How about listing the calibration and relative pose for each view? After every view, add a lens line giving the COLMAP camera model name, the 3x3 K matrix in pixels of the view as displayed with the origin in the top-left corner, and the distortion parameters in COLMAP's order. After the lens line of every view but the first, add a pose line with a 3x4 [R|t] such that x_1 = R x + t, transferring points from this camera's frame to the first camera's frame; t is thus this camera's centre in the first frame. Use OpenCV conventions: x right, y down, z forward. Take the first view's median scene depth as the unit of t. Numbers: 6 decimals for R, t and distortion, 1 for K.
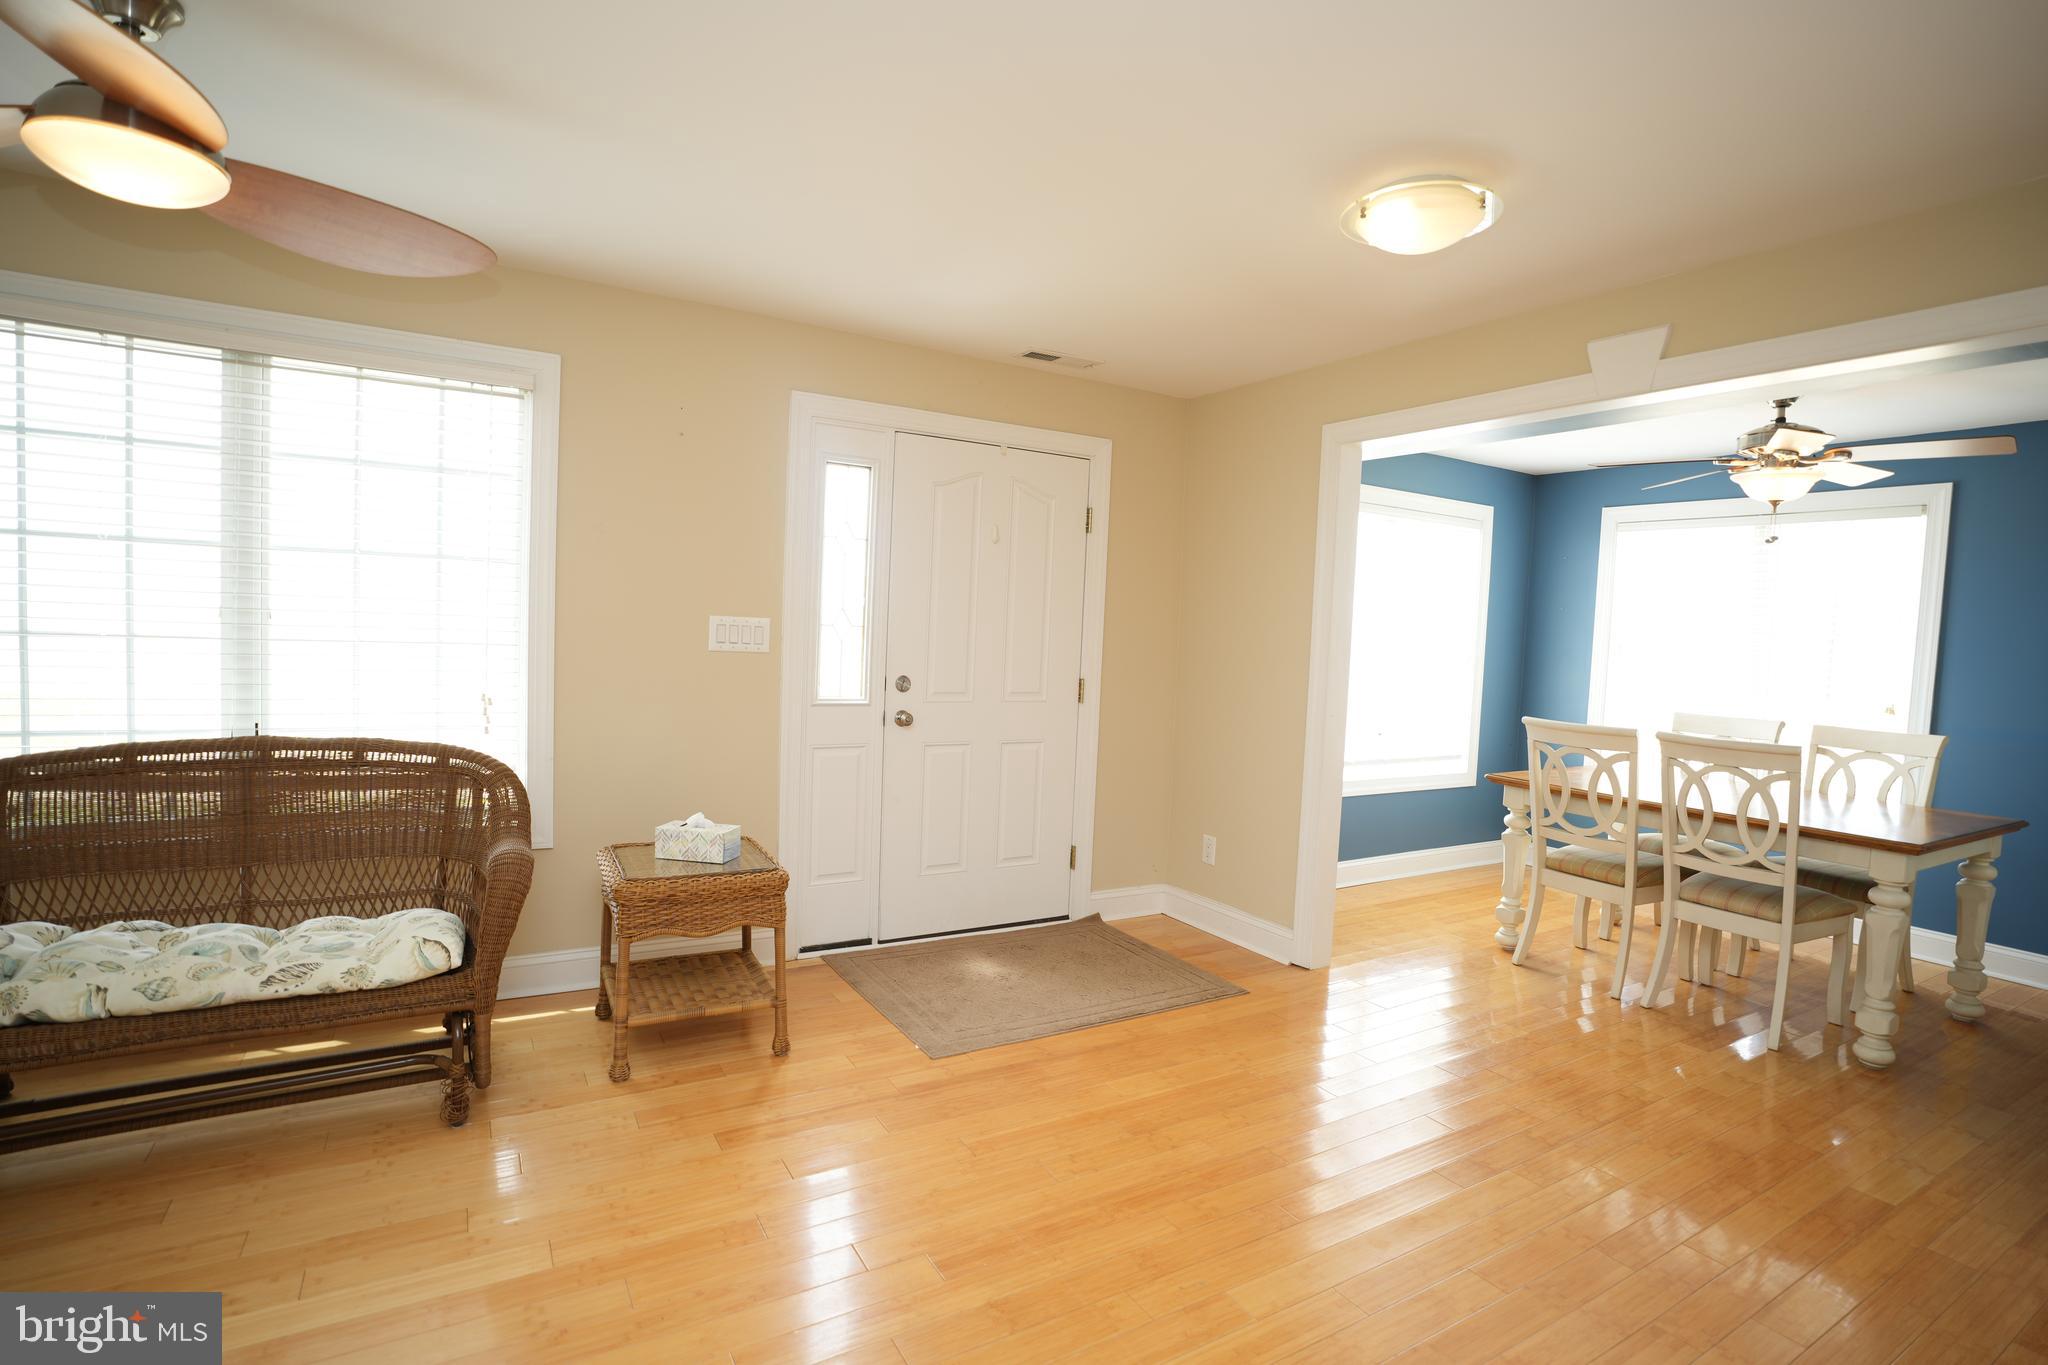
lens RADIAL K [[979.6, 0, 1028.5], [0, 979.6, 681.9], [0, 0, 1]] dist [-0.056957, 0.017539]
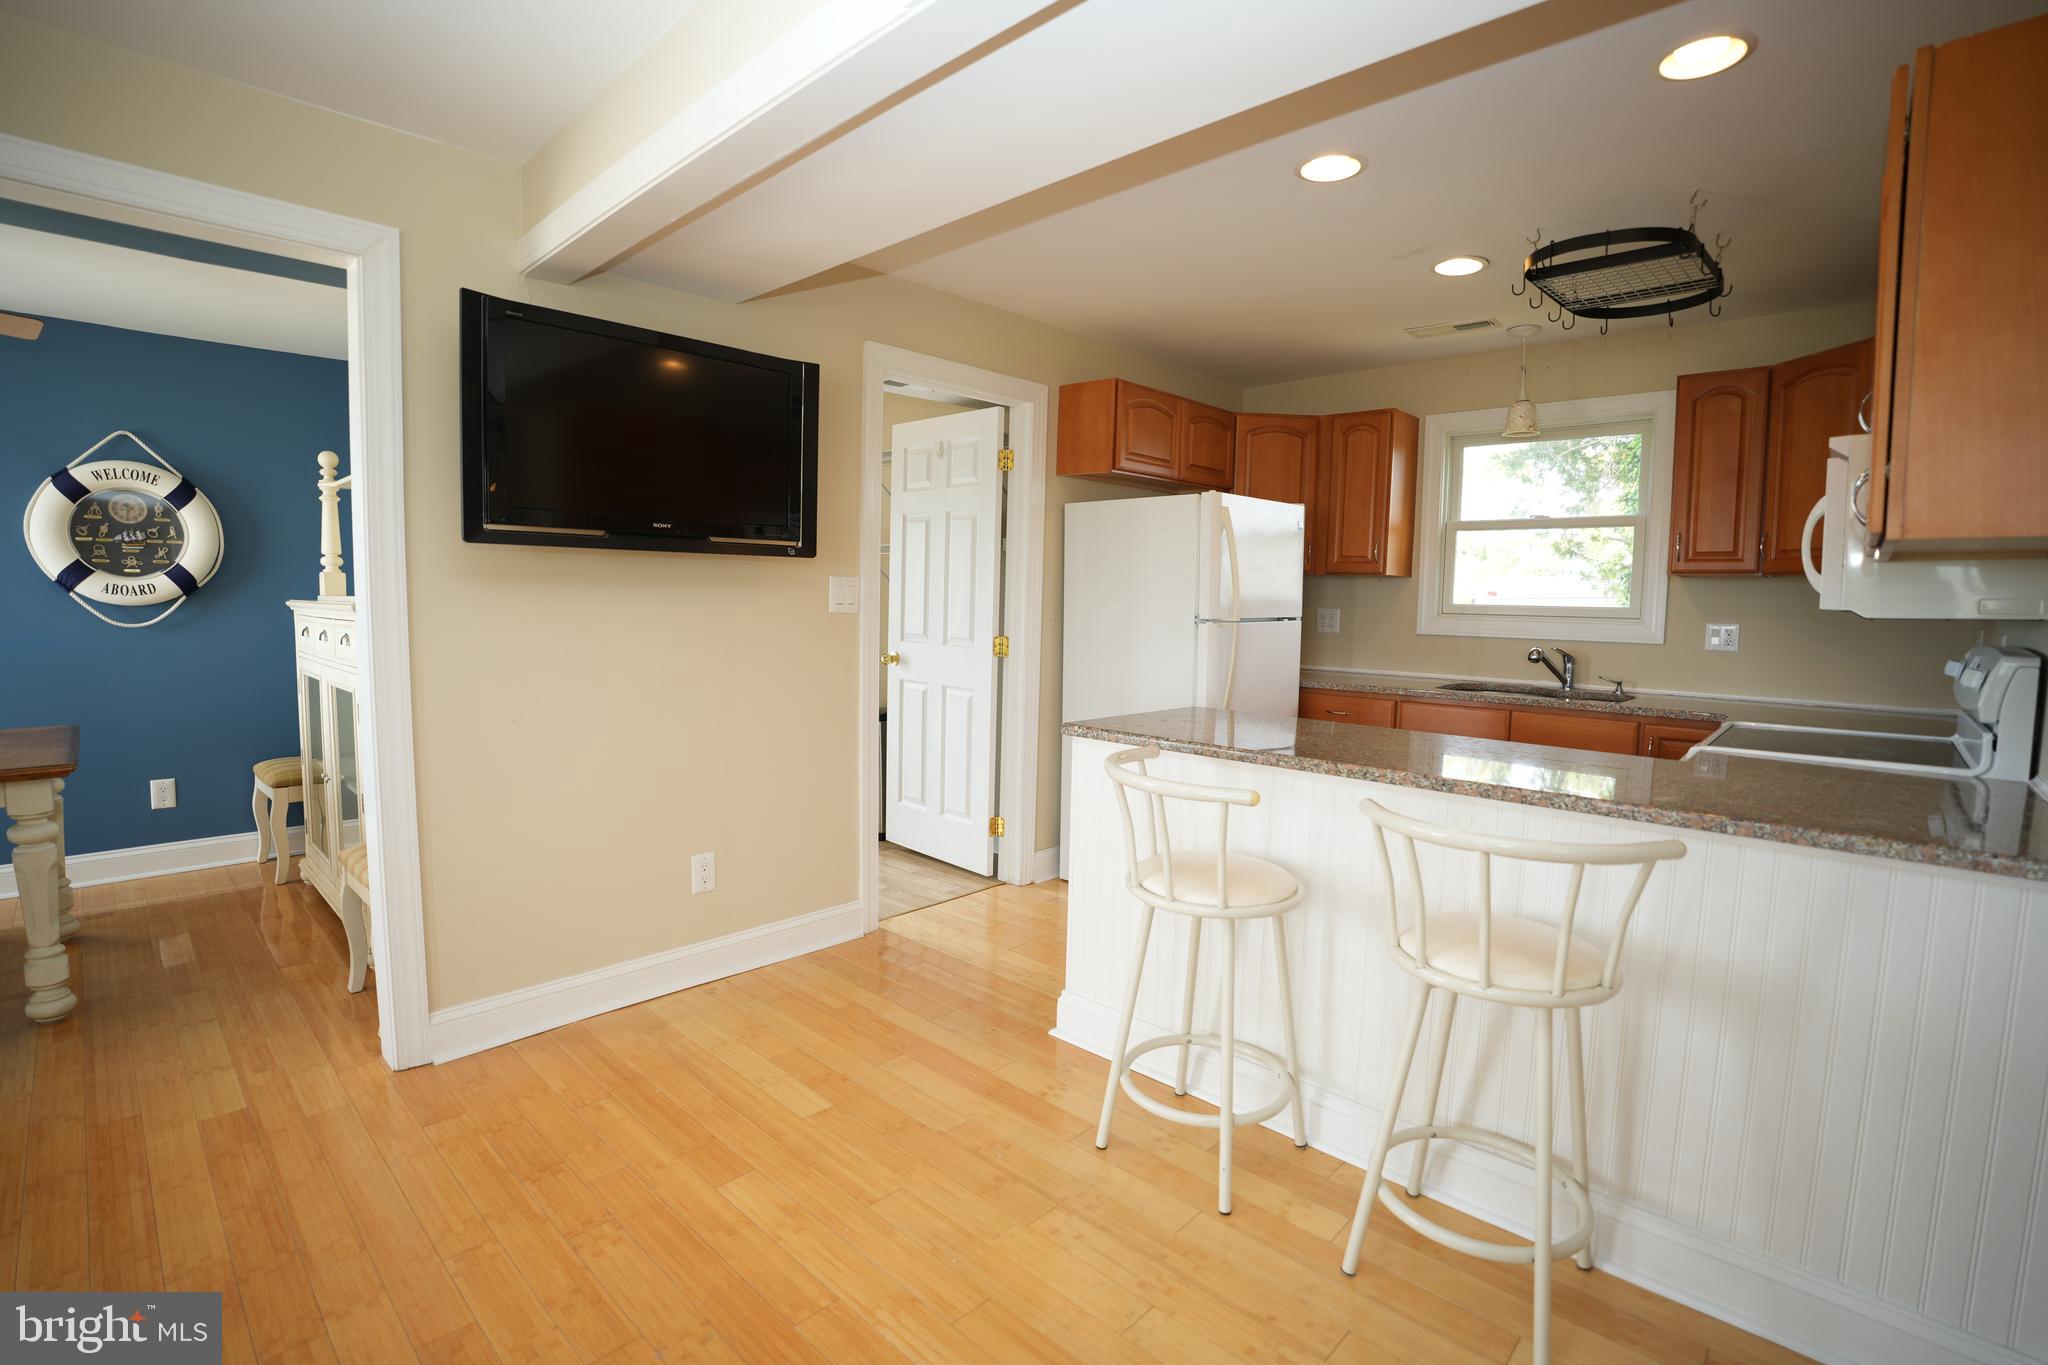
lens RADIAL K [[941.8, 0, 1023.0], [0, 941.8, 680.8], [0, 0, 1]] dist [-0.069702, 0.018022]
pose [[-0.271458, -0.129283, 0.953728, -0.101636], [0.031165, 0.989237, 0.142967, -0.001915], [-0.961946, 0.068532, -0.264507, 0.284022]]
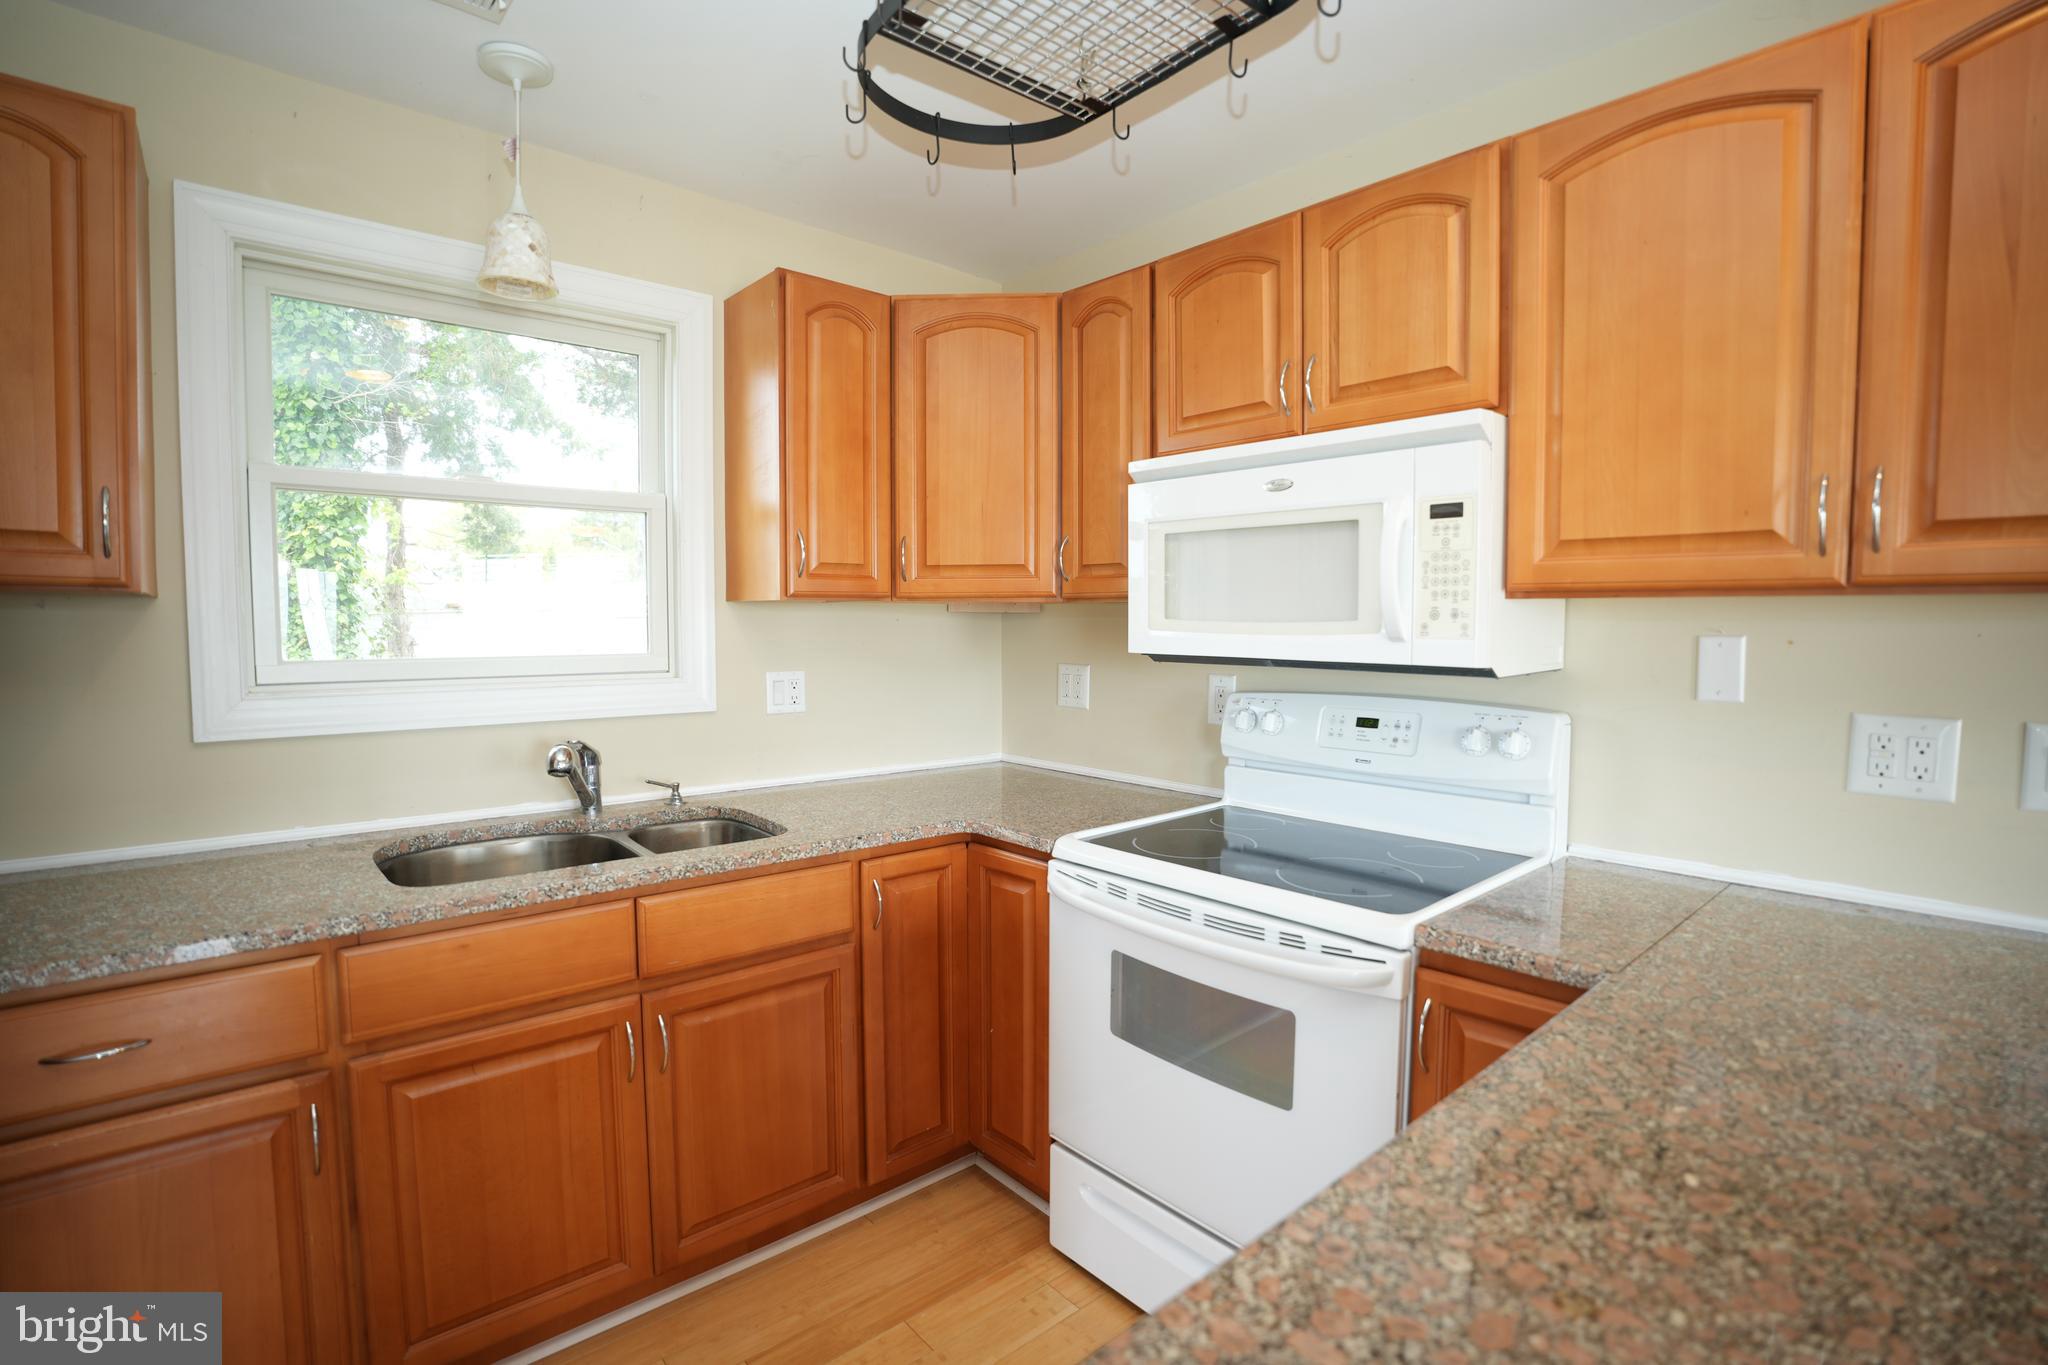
lens RADIAL K [[941.8, 0, 1027.2], [0, 941.8, 678.5], [0, 0, 1]] dist [-0.069702, 0.018022]
pose [[-0.983505, -0.030209, -0.178339, 0.644505], [-0.050621, 0.992526, 0.111039, 0.024415], [0.173652, 0.118235, -0.977684, -0.042229]]
